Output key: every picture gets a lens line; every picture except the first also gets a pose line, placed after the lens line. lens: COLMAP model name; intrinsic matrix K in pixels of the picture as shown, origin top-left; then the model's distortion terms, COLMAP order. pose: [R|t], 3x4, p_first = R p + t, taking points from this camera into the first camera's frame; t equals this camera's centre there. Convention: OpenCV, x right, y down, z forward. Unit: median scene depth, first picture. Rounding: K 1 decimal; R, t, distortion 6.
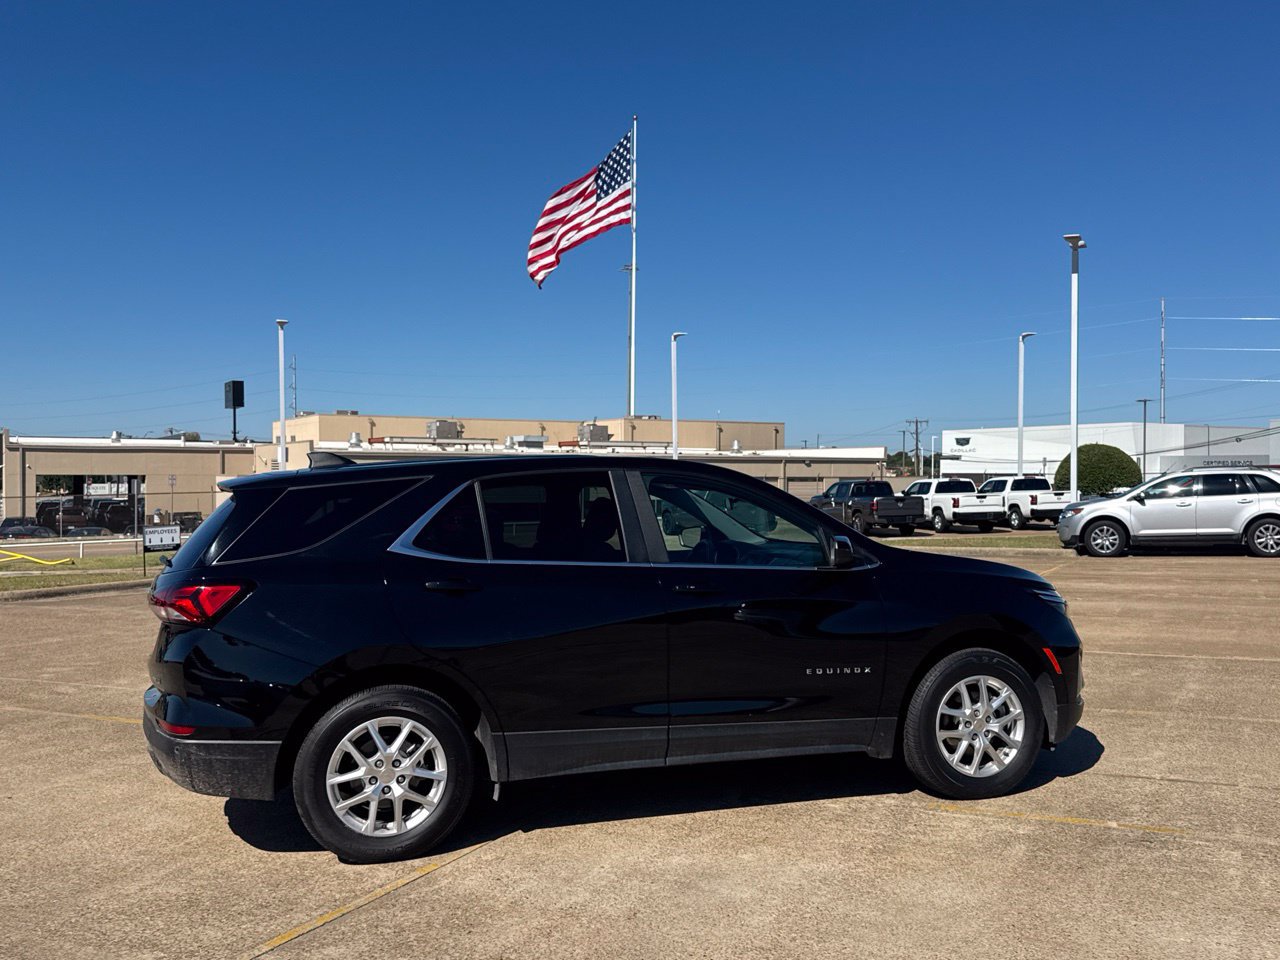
lens RADIAL K [[1180.0, 0, 625.2], [0, 1180.0, 473.8], [0, 0, 1]] dist [0.050845, 0.000000]
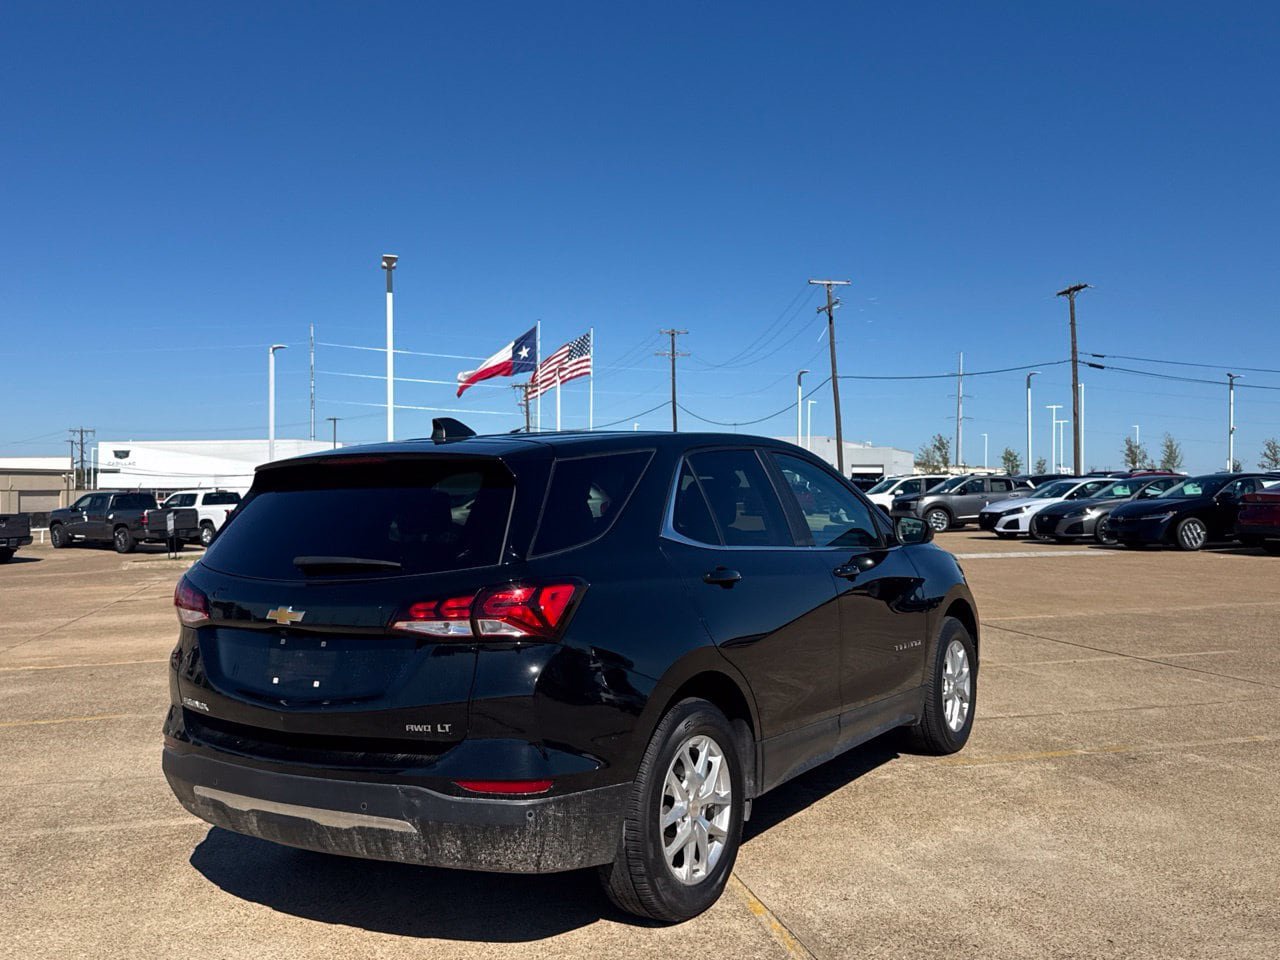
lens RADIAL K [[1180.0, 0, 636.7], [0, 1180.0, 481.6], [0, 0, 1]] dist [0.050845, 0.000000]
pose [[0.761193, 0.008585, 0.648468, -0.656276], [-0.004110, 0.999956, -0.008414, 0.029645], [-0.648512, 0.003740, 0.761195, 0.341272]]
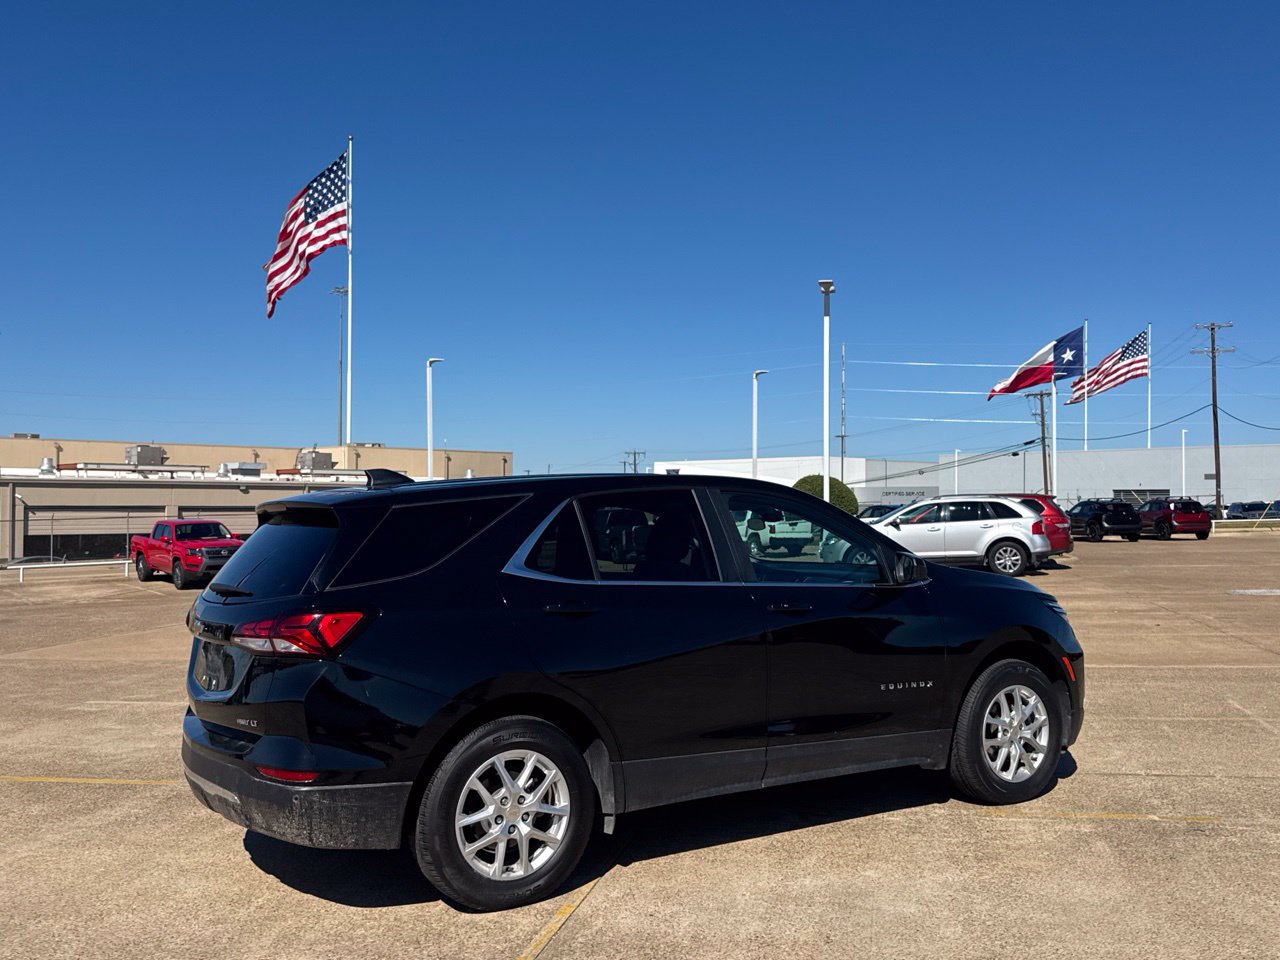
lens RADIAL K [[1180.0, 0, 634.6], [0, 1180.0, 477.1], [0, 0, 1]] dist [0.050845, 0.000000]
pose [[0.967971, 0.006471, 0.250977, -0.294126], [-0.000783, 0.999741, -0.022755, 0.009215], [-0.251059, 0.021830, 0.967725, 0.058165]]
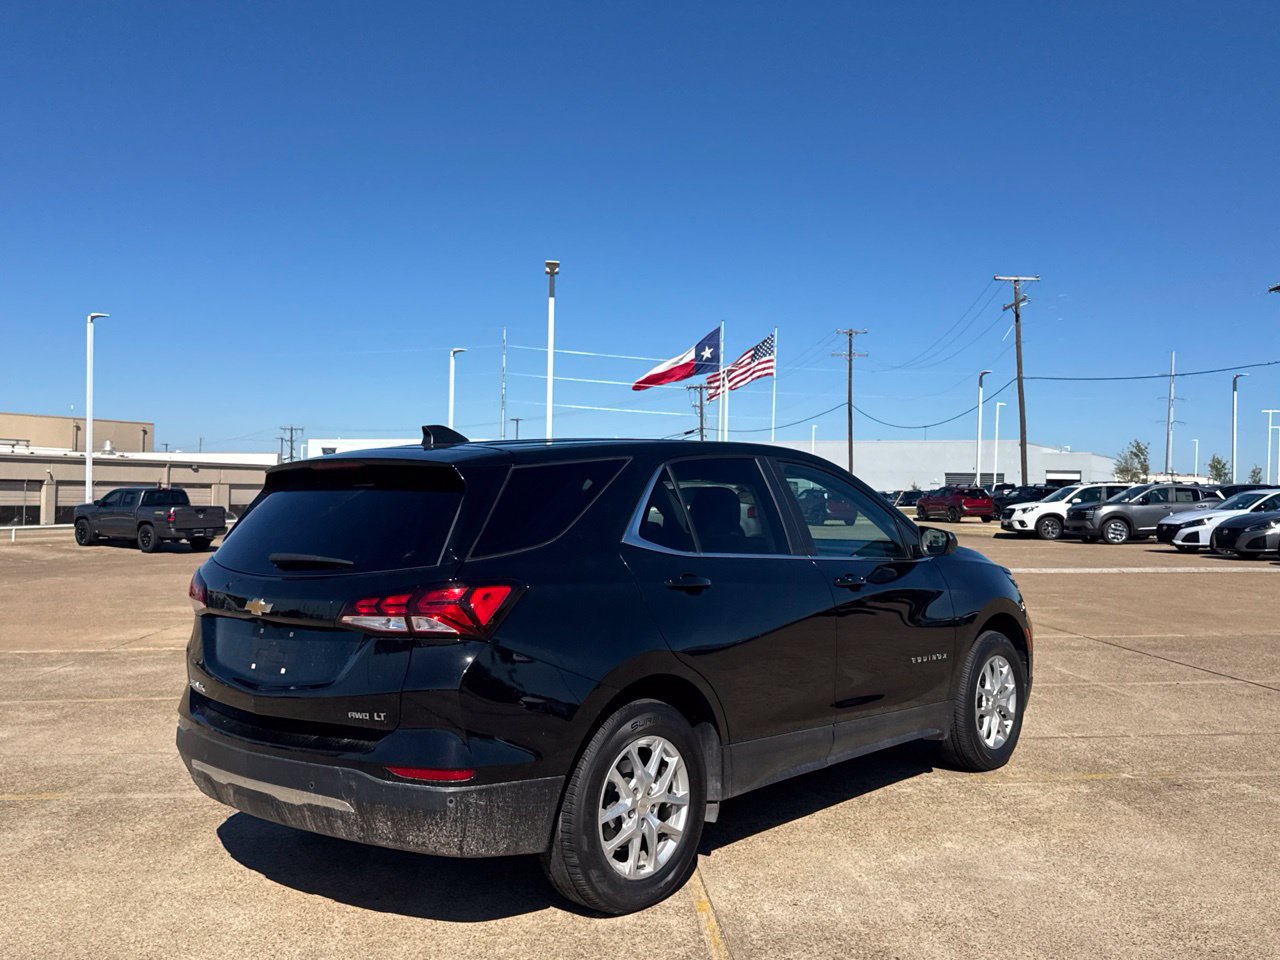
lens RADIAL K [[1180.0, 0, 637.2], [0, 1180.0, 471.4], [0, 0, 1]] dist [0.050845, 0.000000]
pose [[0.852090, 0.026219, 0.522738, -0.561623], [-0.020804, 0.999652, -0.016230, 0.023875], [-0.522981, 0.002954, 0.852339, 0.235886]]
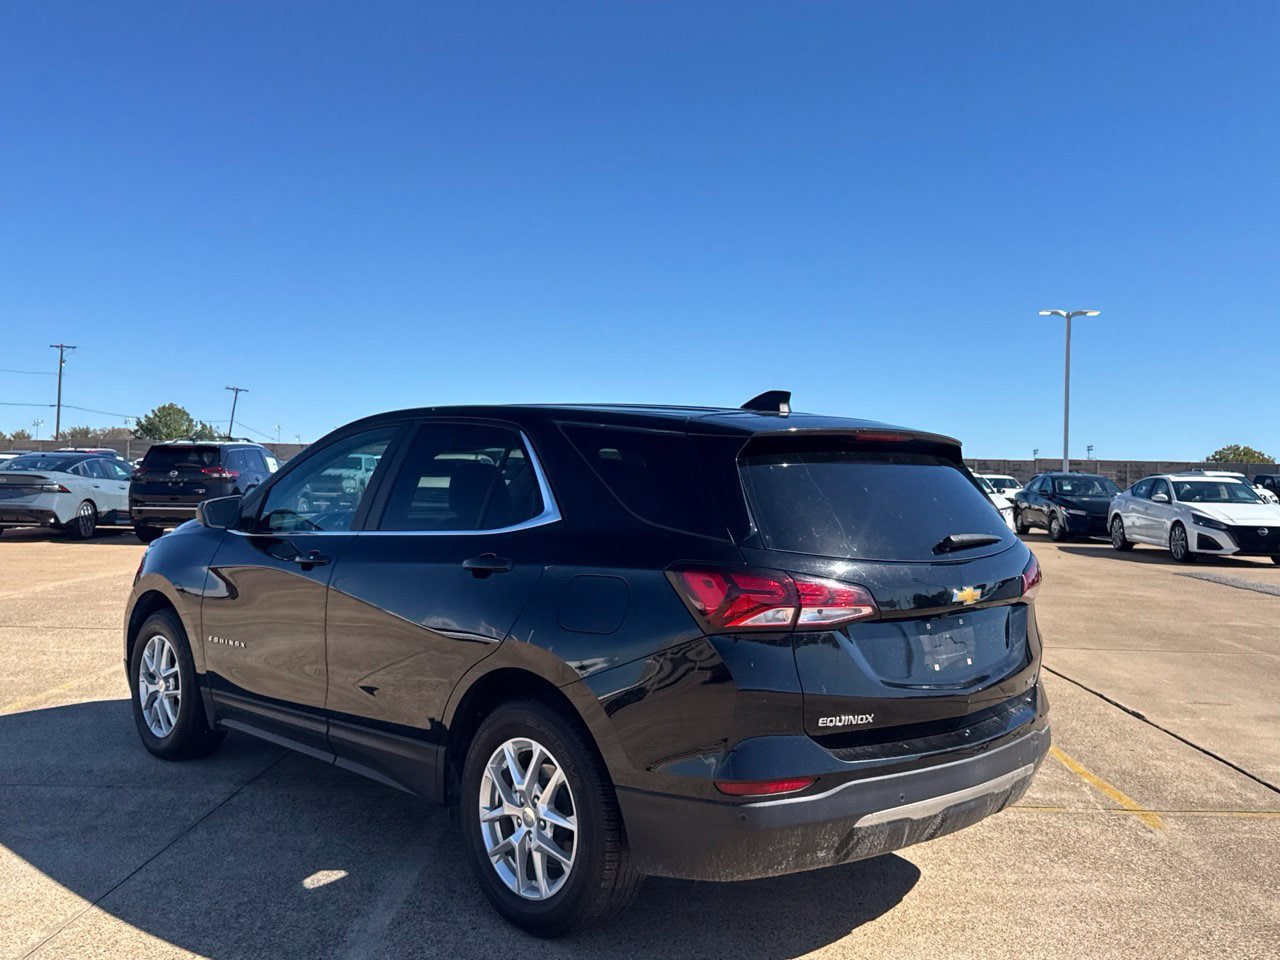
lens RADIAL K [[1180.0, 0, 639.8], [0, 1180.0, 484.9], [0, 0, 1]] dist [0.050845, 0.000000]
pose [[-0.450019, -0.000857, 0.893018, -0.864705], [-0.025620, 0.999600, -0.011951, 0.051387], [-0.892651, -0.028257, -0.449861, 1.397360]]
